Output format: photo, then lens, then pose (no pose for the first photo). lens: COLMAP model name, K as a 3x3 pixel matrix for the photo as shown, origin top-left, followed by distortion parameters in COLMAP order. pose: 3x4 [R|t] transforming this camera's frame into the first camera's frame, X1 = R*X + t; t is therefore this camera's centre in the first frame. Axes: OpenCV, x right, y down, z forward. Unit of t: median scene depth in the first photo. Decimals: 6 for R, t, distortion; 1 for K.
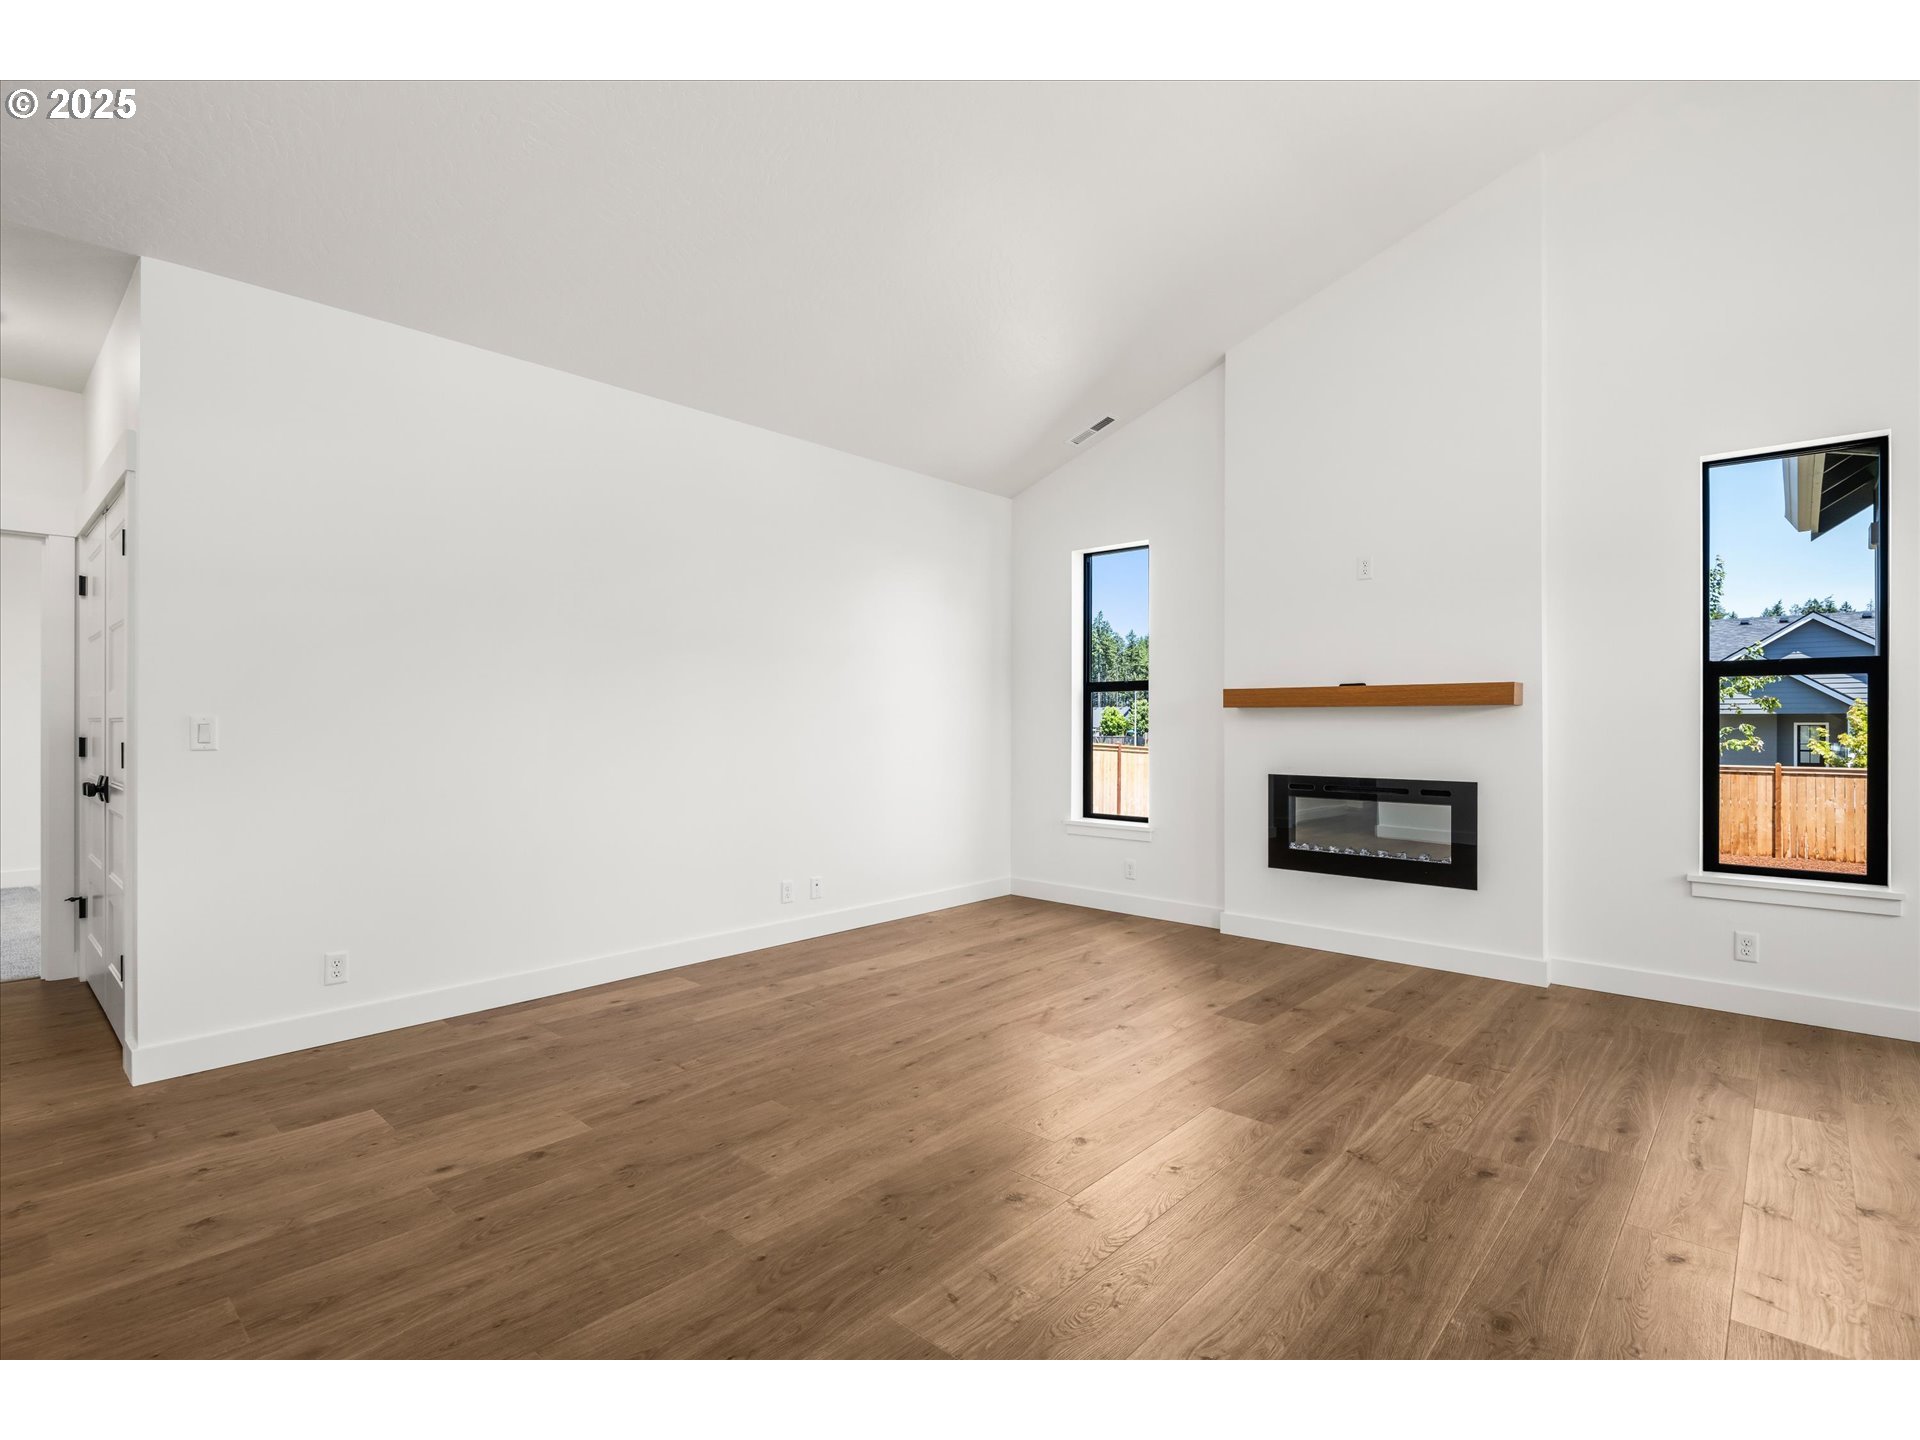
lens RADIAL K [[923.6, 0, 960.9], [0, 923.6, 724.3], [0, 0, 1]] dist [-0.004725, -0.001507]
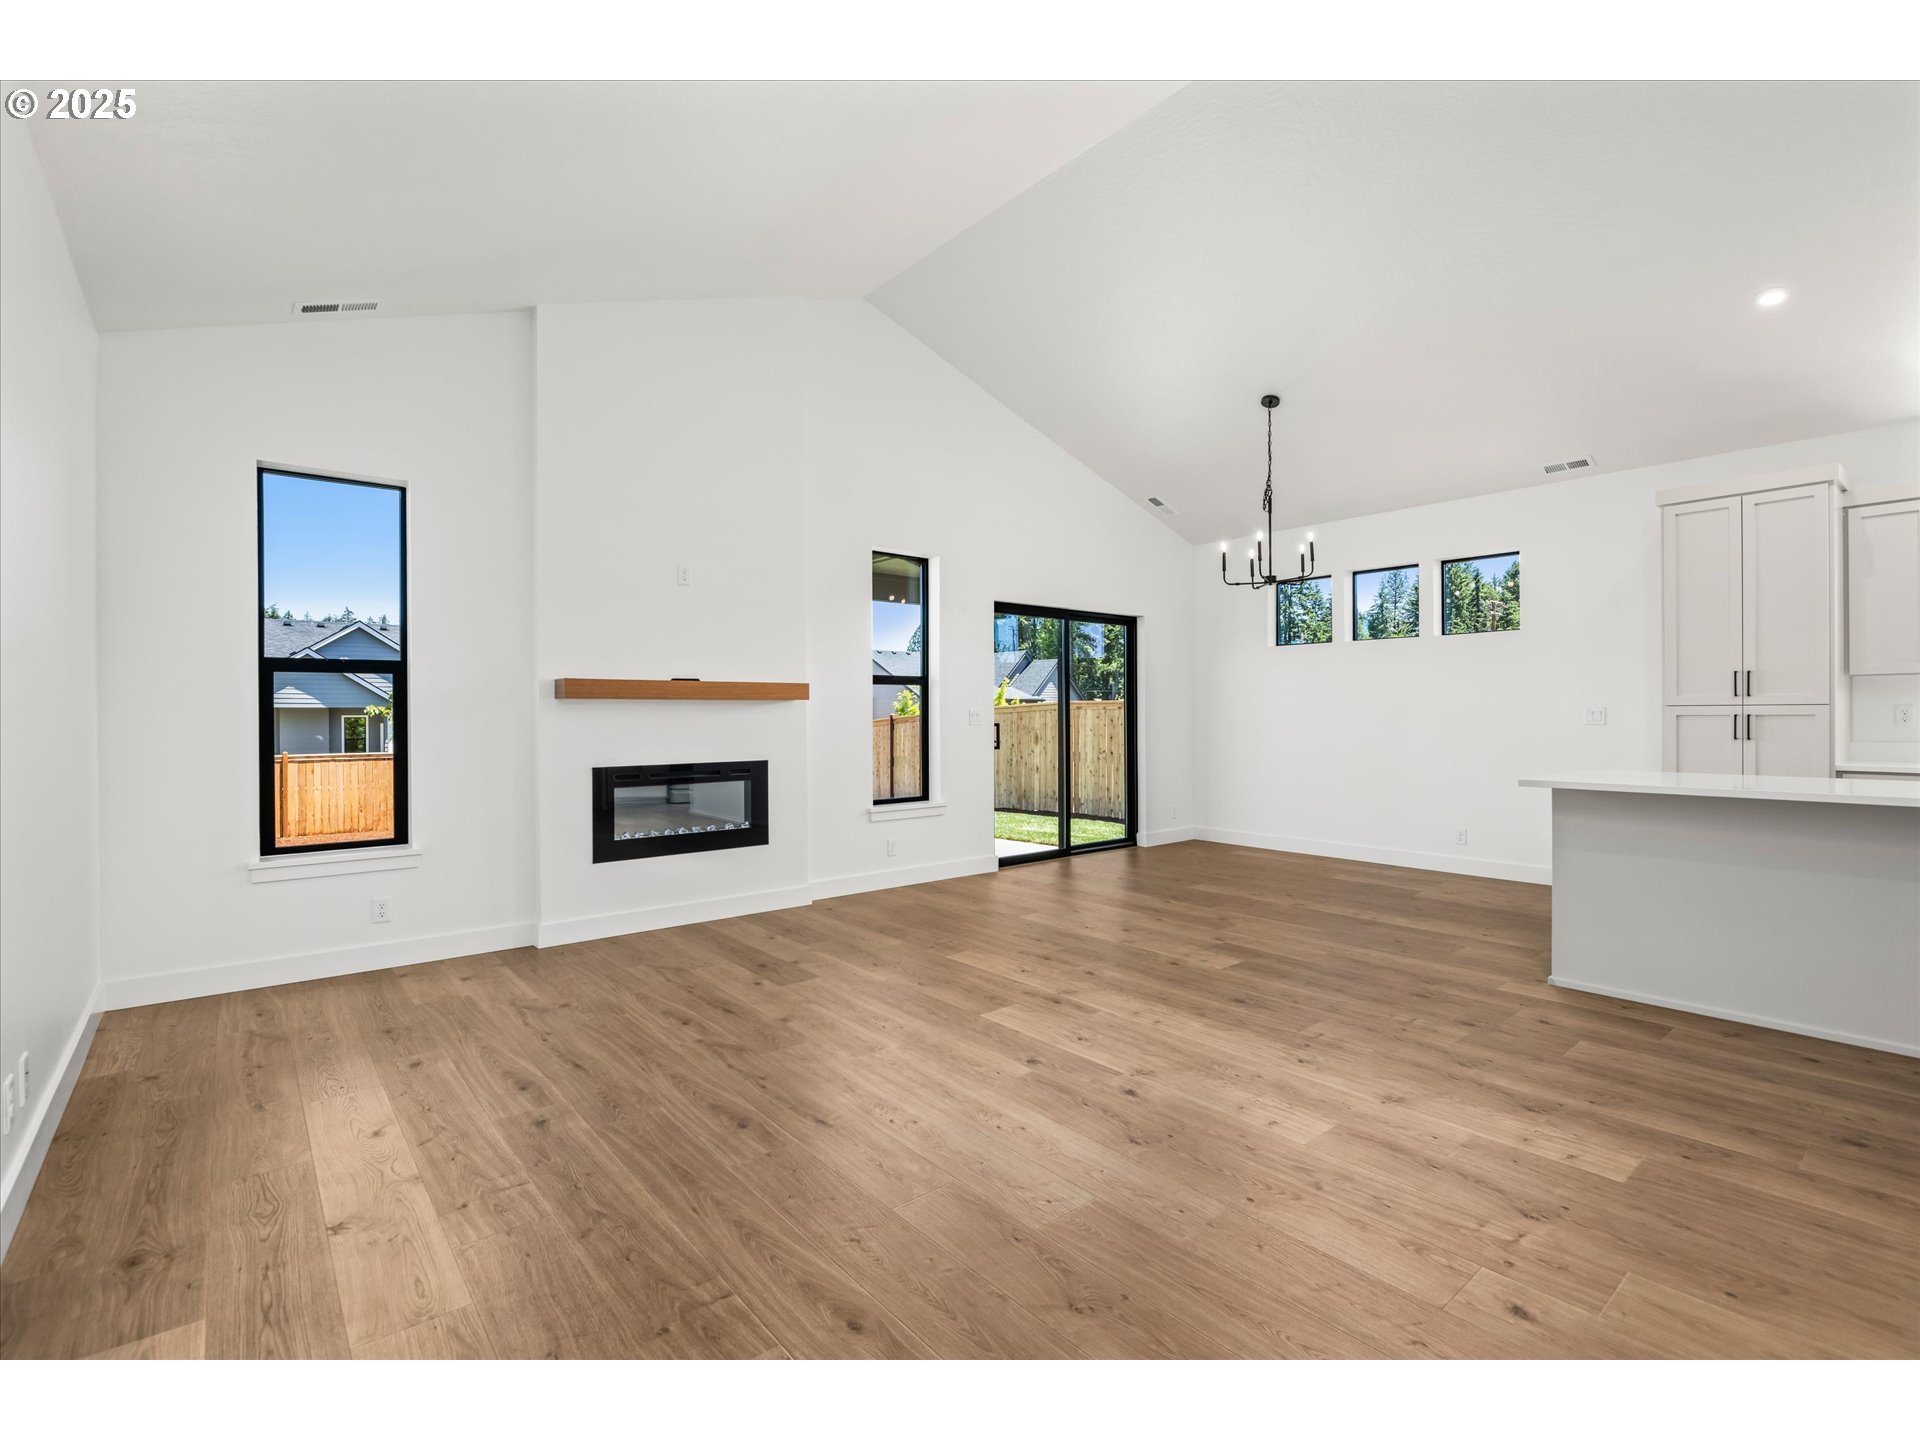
lens RADIAL K [[884.3, 0, 959.7], [0, 884.3, 716.4], [0, 0, 1]] dist [-0.001722, -0.003733]
pose [[0.139850, -0.007311, 0.990146, -0.664126], [0.008101, 0.999948, 0.006239, -0.003390], [-0.990140, 0.007149, 0.139902, 0.606559]]
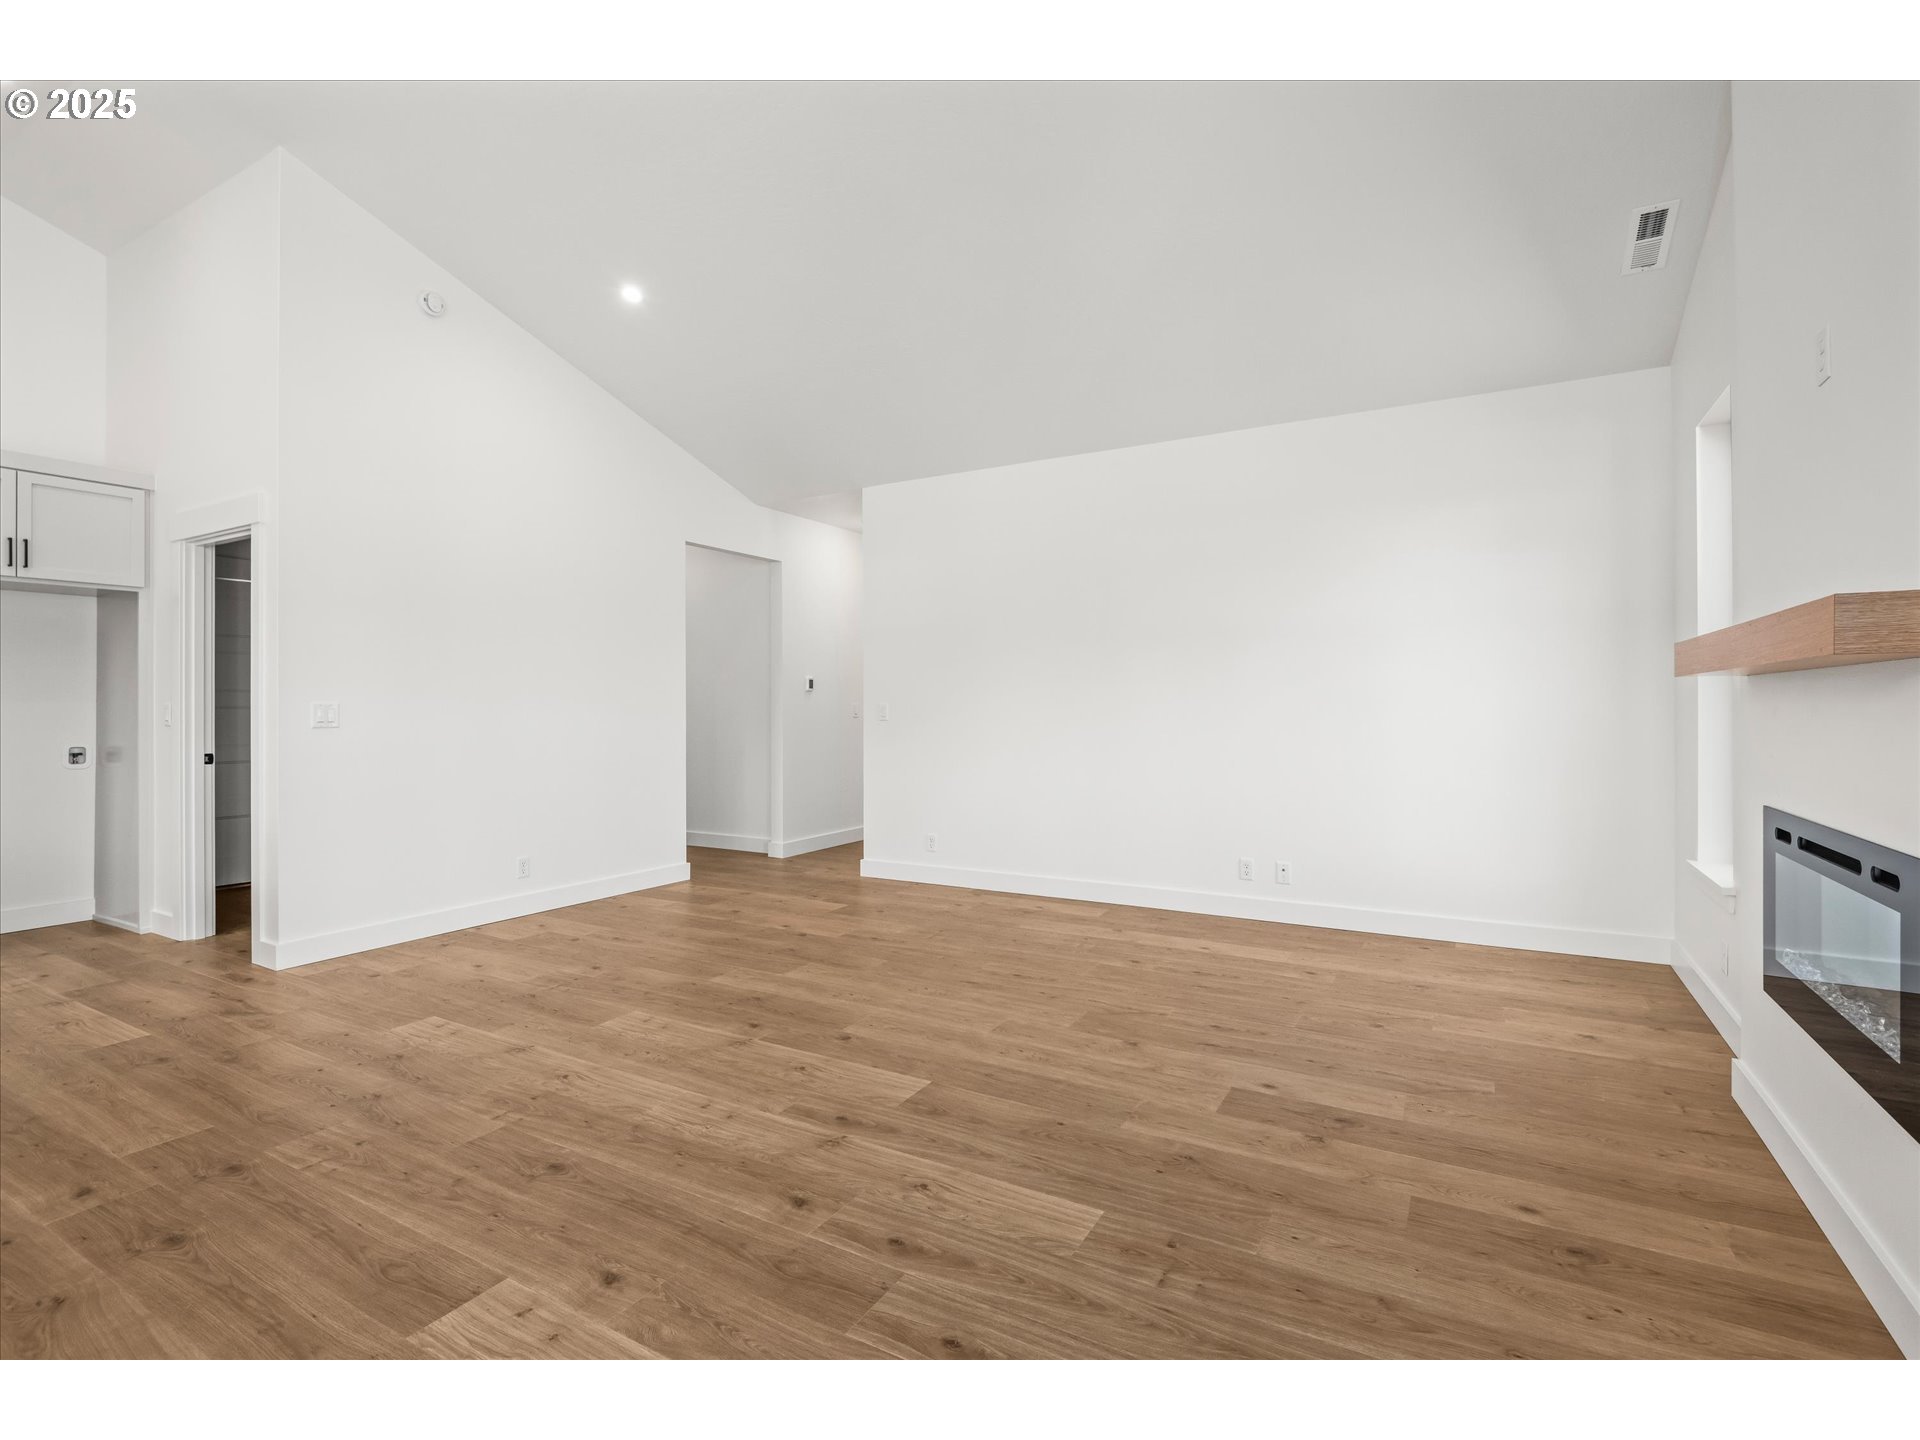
lens RADIAL K [[884.3, 0, 969.4], [0, 884.3, 713.7], [0, 0, 1]] dist [-0.001722, -0.003733]
pose [[0.225707, 0.005059, -0.974182, 0.875889], [0.000001, 0.999987, 0.005194, 0.001181], [0.974195, -0.001173, 0.225704, 0.582923]]
